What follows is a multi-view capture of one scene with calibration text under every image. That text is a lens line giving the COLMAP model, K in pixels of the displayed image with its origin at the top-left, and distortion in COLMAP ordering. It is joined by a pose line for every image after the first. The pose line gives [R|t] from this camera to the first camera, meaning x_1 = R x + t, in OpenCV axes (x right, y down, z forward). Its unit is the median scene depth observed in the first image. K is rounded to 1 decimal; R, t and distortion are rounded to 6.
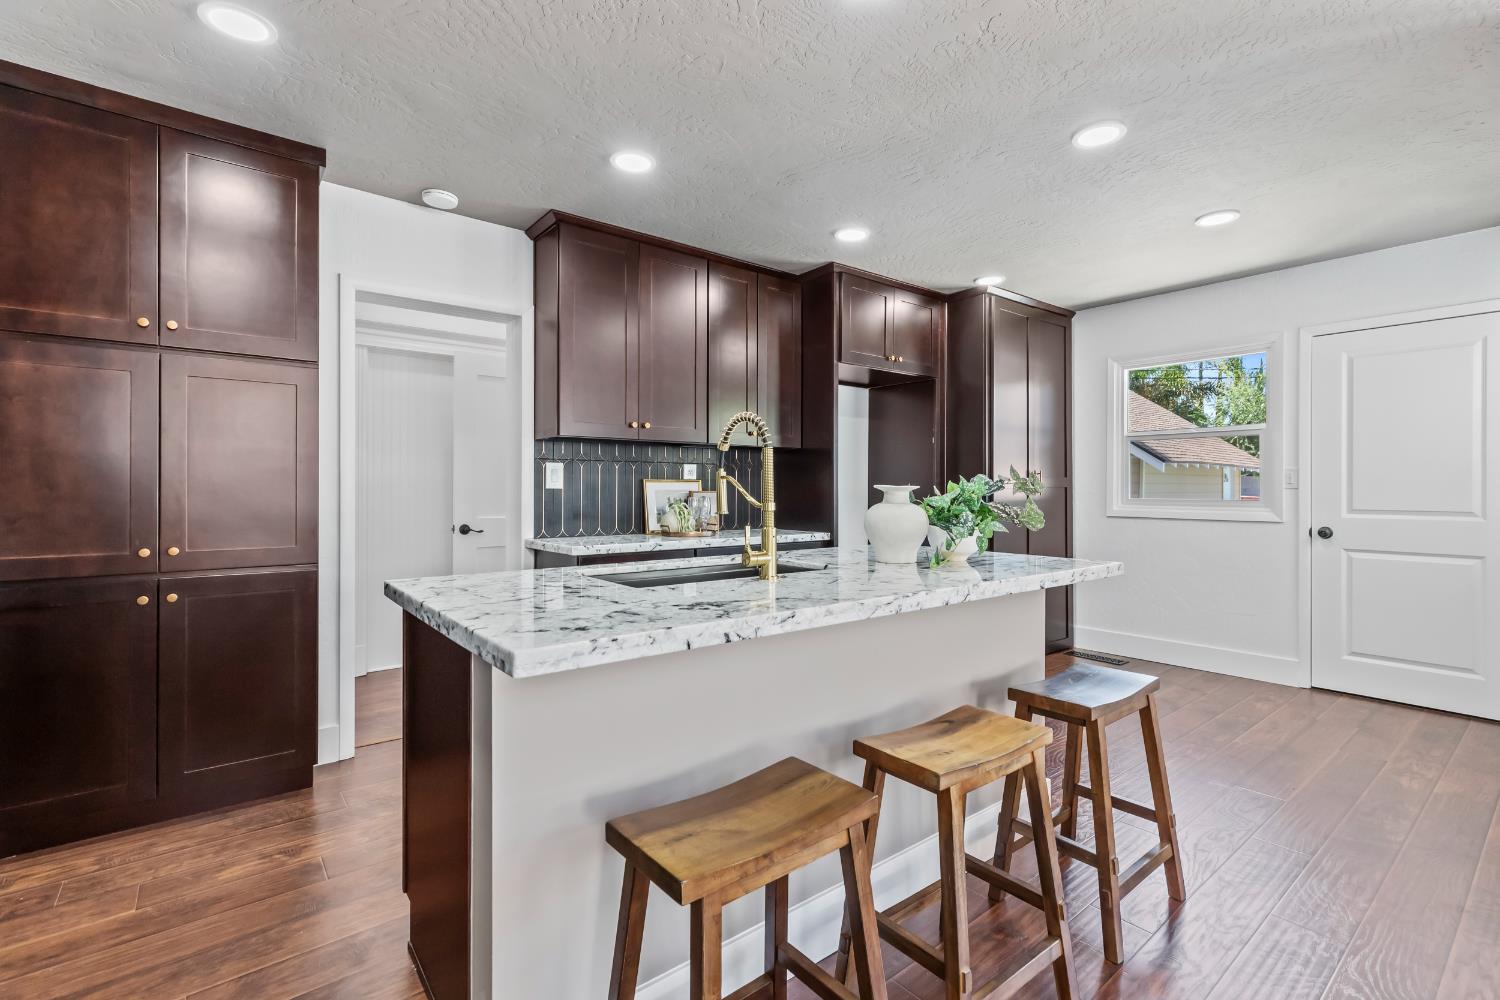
lens RADIAL K [[676.6, 0, 756.5], [0, 676.6, 488.6], [0, 0, 1]] dist [0.003333, -0.000476]
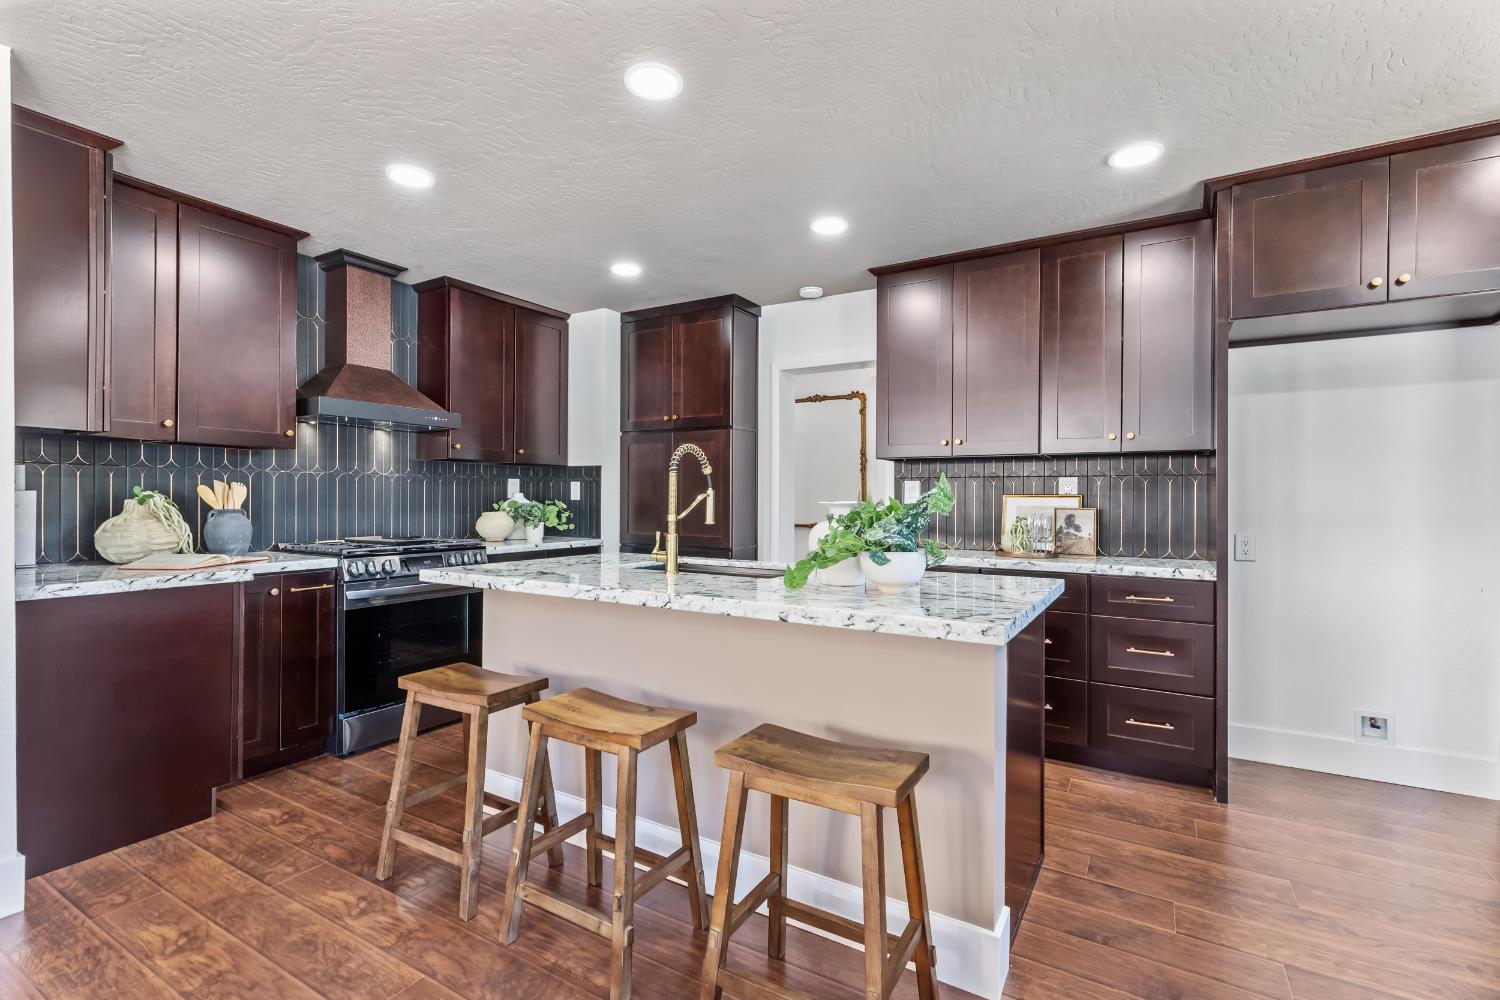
lens RADIAL K [[676.6, 0, 759.3], [0, 676.6, 501.8], [0, 0, 1]] dist [0.003333, -0.000476]
pose [[0.353157, 0.002006, -0.935562, 0.676052], [-0.004405, 0.999990, 0.000481, -0.003146], [0.935554, 0.003951, 0.353162, 0.366479]]
